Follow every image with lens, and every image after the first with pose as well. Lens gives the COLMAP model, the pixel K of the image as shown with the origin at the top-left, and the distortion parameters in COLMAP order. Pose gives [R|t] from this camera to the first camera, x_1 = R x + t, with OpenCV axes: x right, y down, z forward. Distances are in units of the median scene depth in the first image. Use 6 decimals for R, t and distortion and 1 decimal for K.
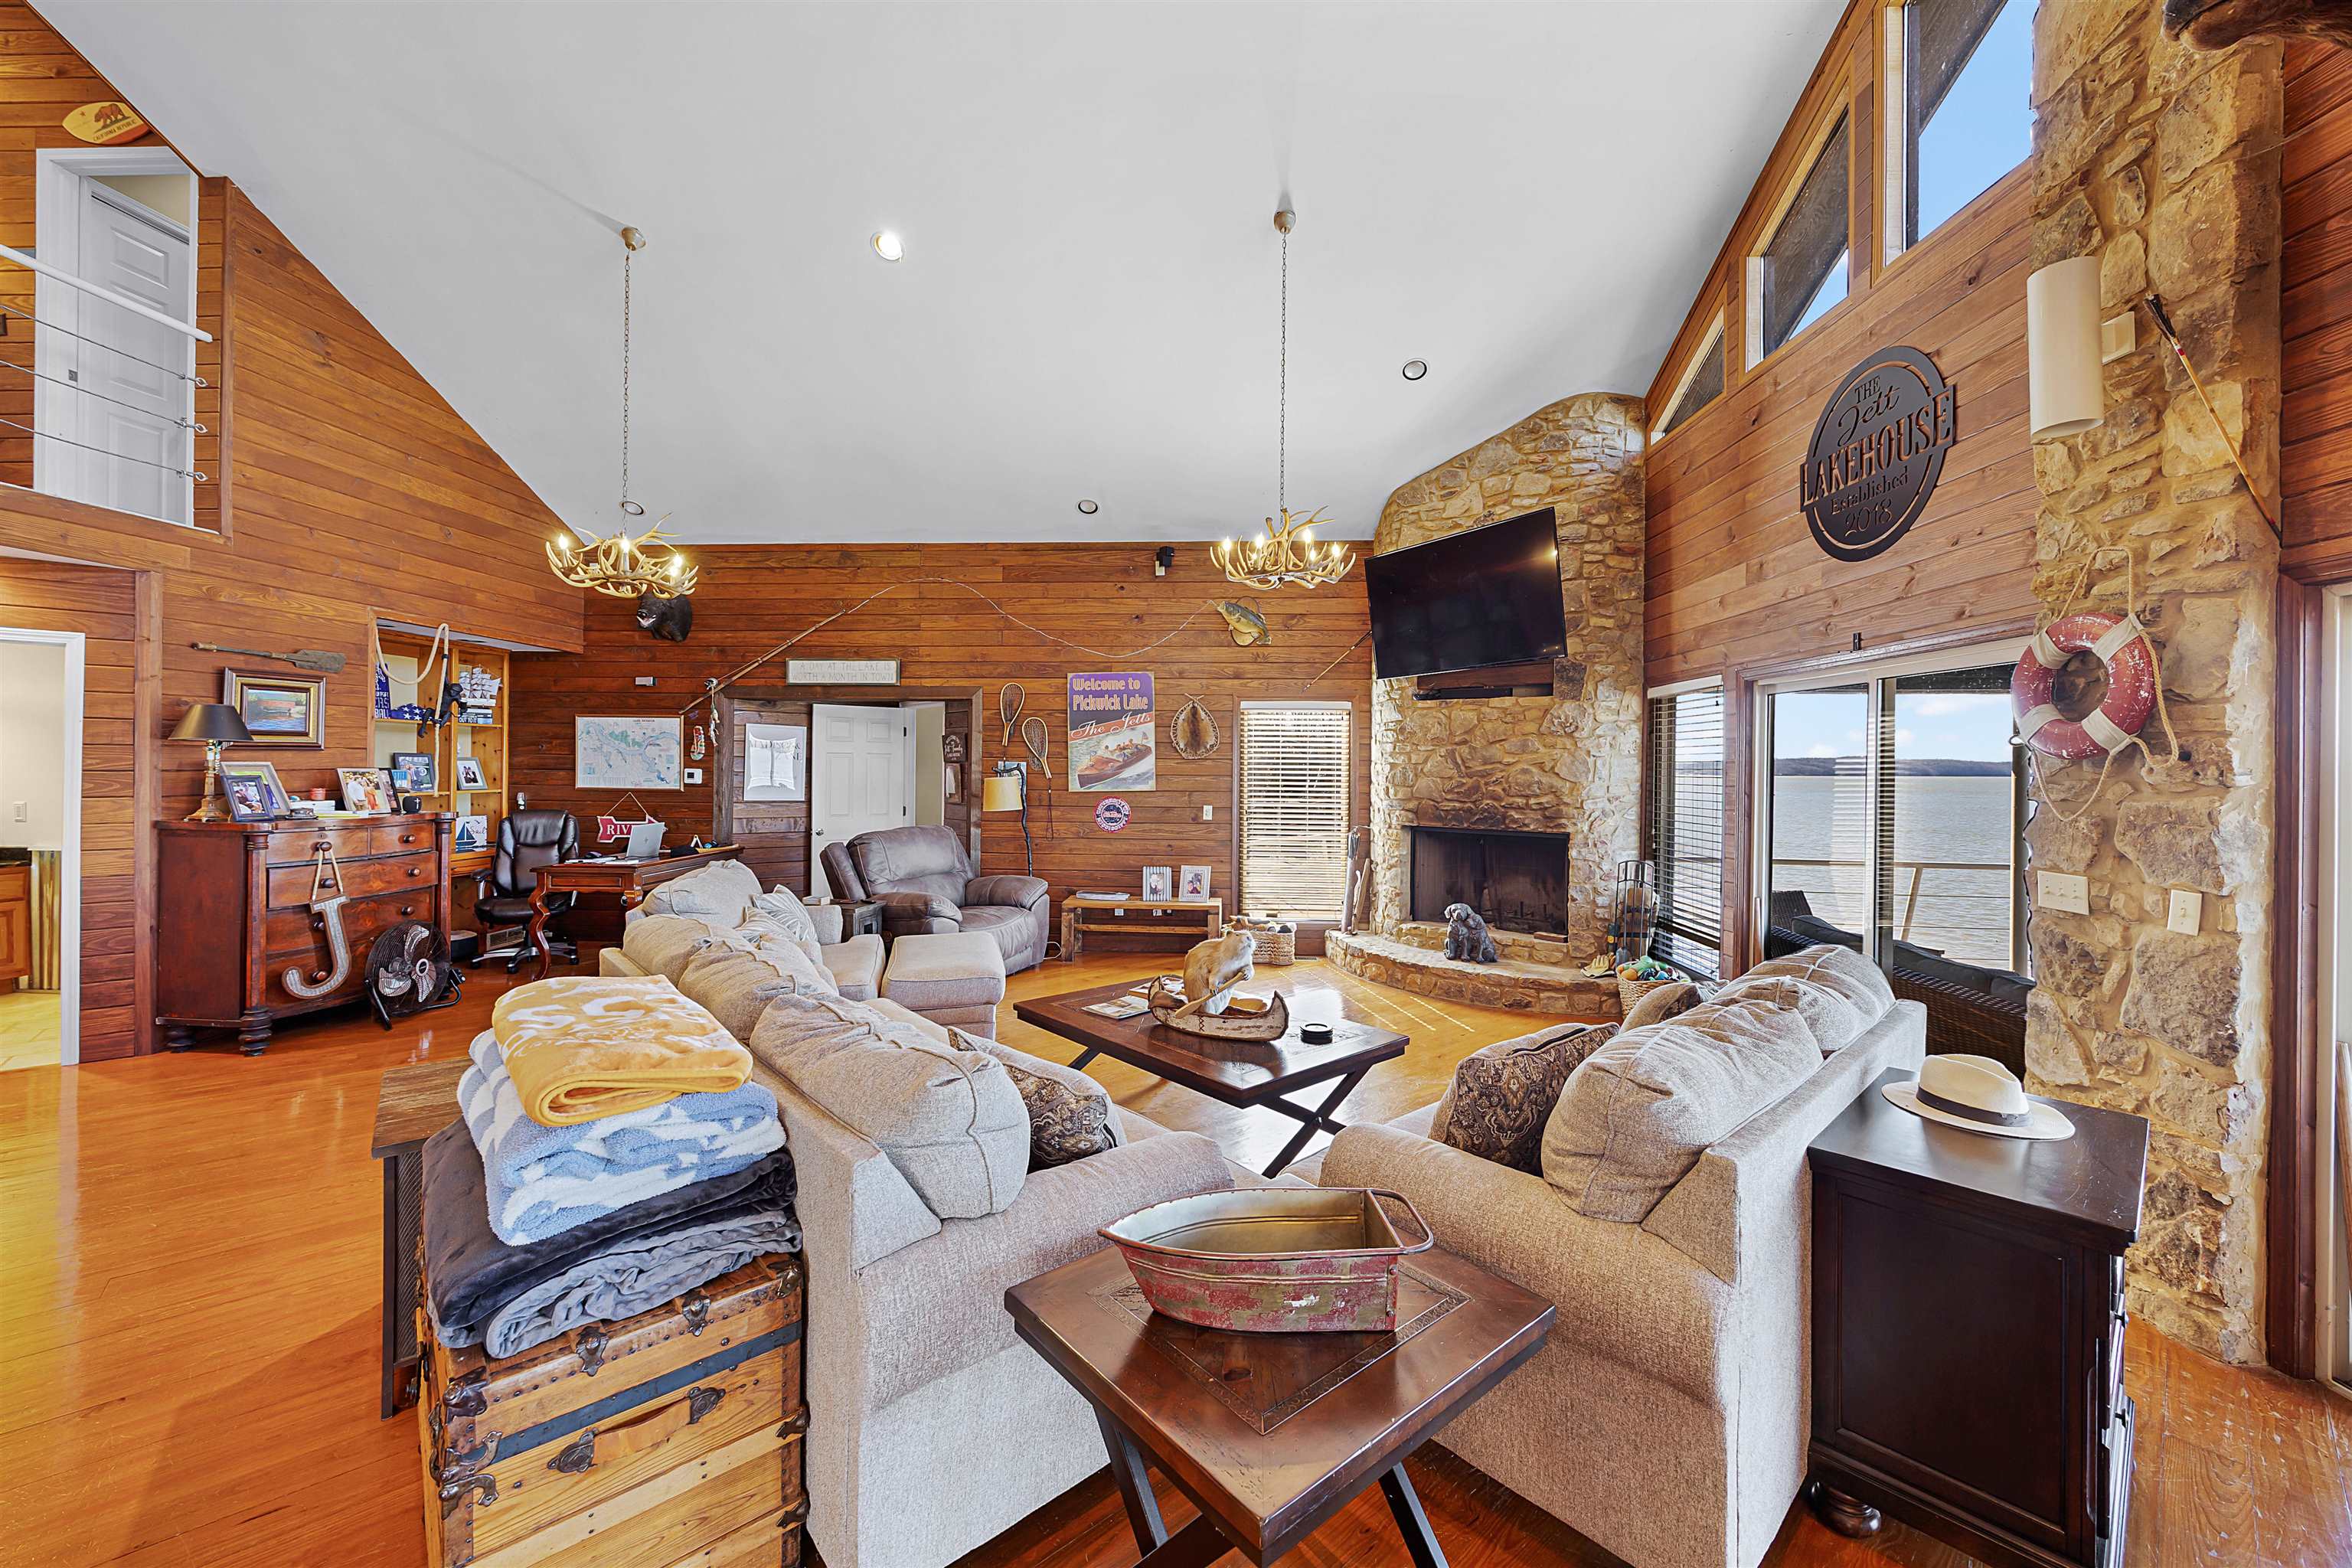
lens RADIAL K [[910.7, 0, 1195.5], [0, 910.7, 772.0], [0, 0, 1]] dist [0.002151, -0.000145]
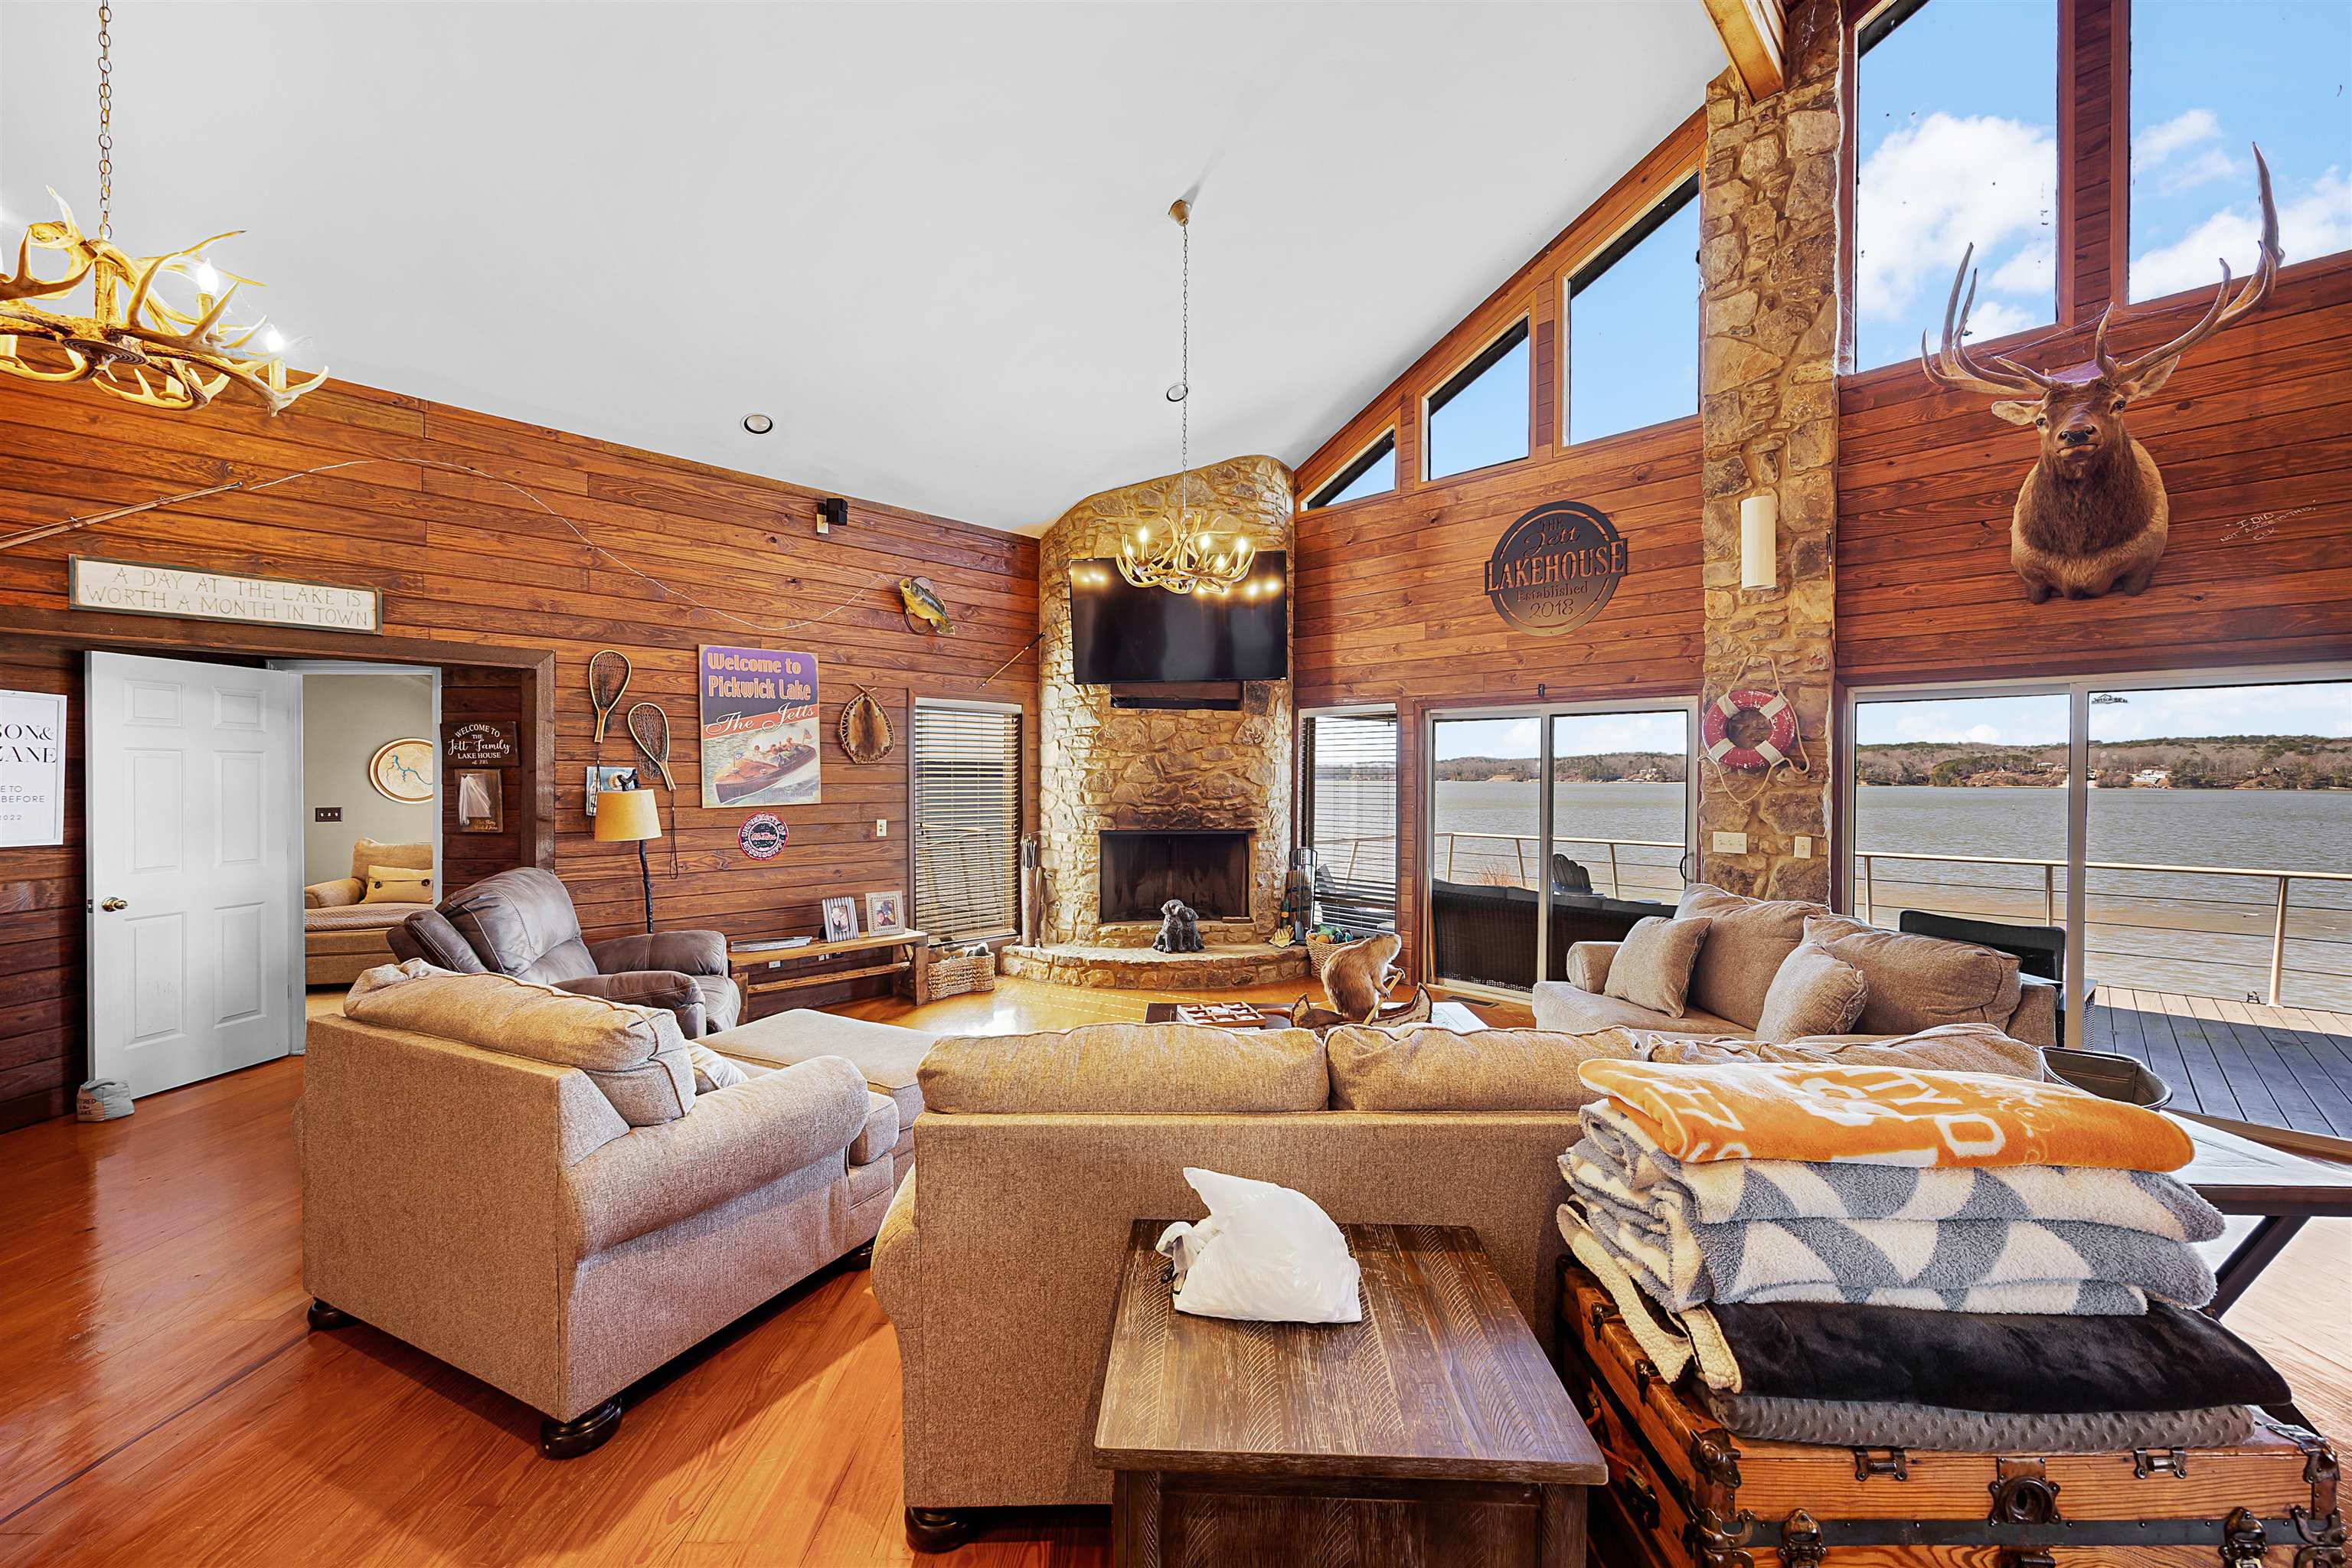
lens RADIAL K [[910.7, 0, 1192.7], [0, 910.7, 783.9], [0, 0, 1]] dist [0.002151, -0.000145]
pose [[0.666029, -0.012944, 0.745814, -0.469487], [0.005484, 0.999907, 0.012457, -0.005306], [-0.745906, -0.004207, 0.666038, 0.255308]]
